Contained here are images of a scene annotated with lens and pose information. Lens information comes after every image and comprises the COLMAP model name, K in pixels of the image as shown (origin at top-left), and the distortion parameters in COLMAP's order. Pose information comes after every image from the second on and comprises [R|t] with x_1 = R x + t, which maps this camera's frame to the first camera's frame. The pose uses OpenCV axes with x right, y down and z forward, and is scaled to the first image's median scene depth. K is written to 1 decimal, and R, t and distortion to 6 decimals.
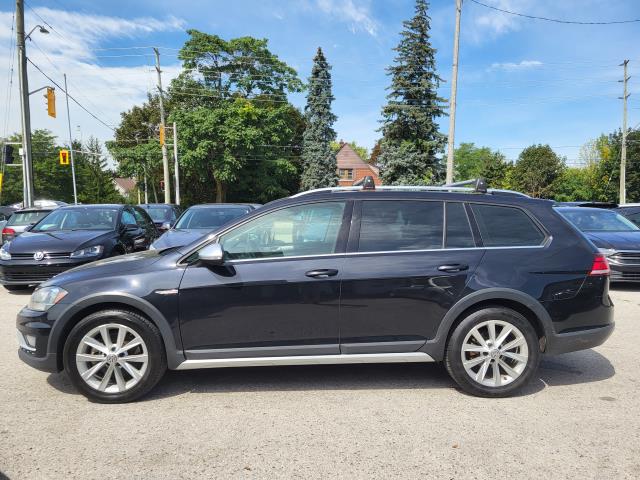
lens RADIAL K [[479.6, 0, 320.0], [0, 479.6, 245.7], [0, 0, 1]] dist [0.041427, -0.029439]
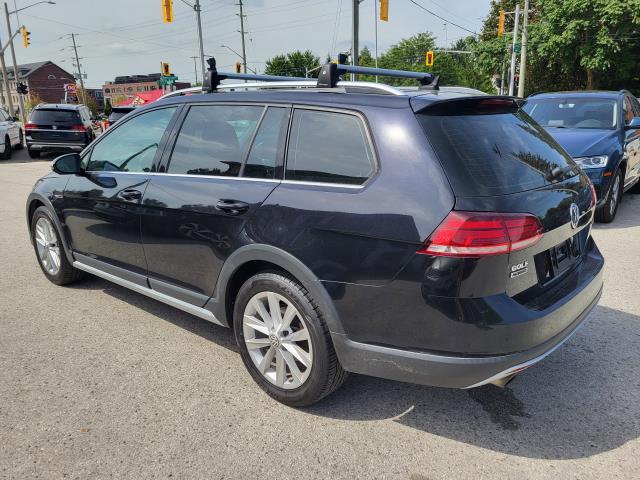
lens RADIAL K [[479.6, 0, 320.9], [0, 479.6, 239.2], [0, 0, 1]] dist [0.041427, -0.029439]
pose [[0.721420, 0.163542, -0.672910, 0.637602], [-0.032569, 0.978651, 0.202931, -0.039594], [0.691732, -0.124483, 0.711345, 0.446479]]
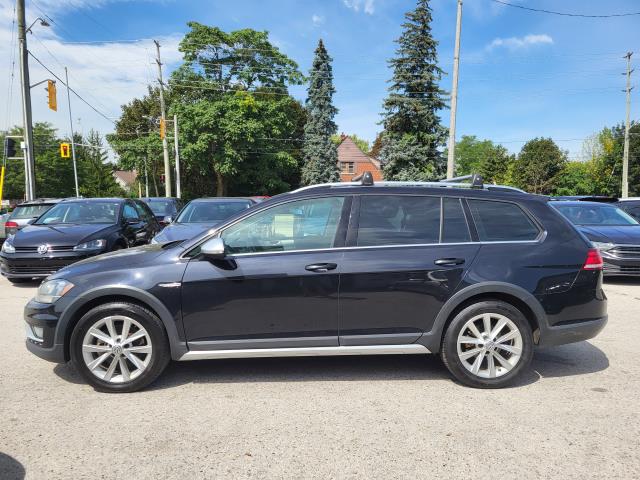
lens RADIAL K [[479.6, 0, 318.9], [0, 479.6, 249.2], [0, 0, 1]] dist [0.041427, -0.029439]
pose [[0.999990, 0.001696, -0.004105, 0.002692], [-0.001609, 0.999777, 0.021065, -0.001701], [0.004139, -0.021058, 0.999770, -0.015871]]
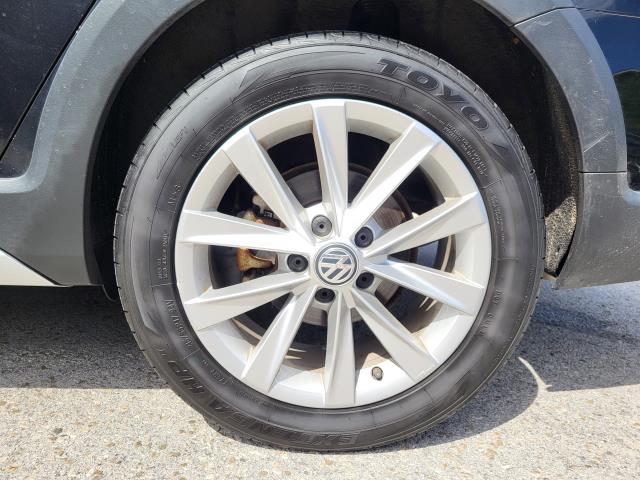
lens RADIAL K [[479.6, 0, 317.4], [0, 479.6, 255.7], [0, 0, 1]] dist [0.041427, -0.029439]
pose [[0.997977, 0.058906, 0.023919, 0.266505], [-0.062160, 0.983034, 0.172570, 0.140096], [-0.013347, -0.173708, 0.984707, 0.603950]]
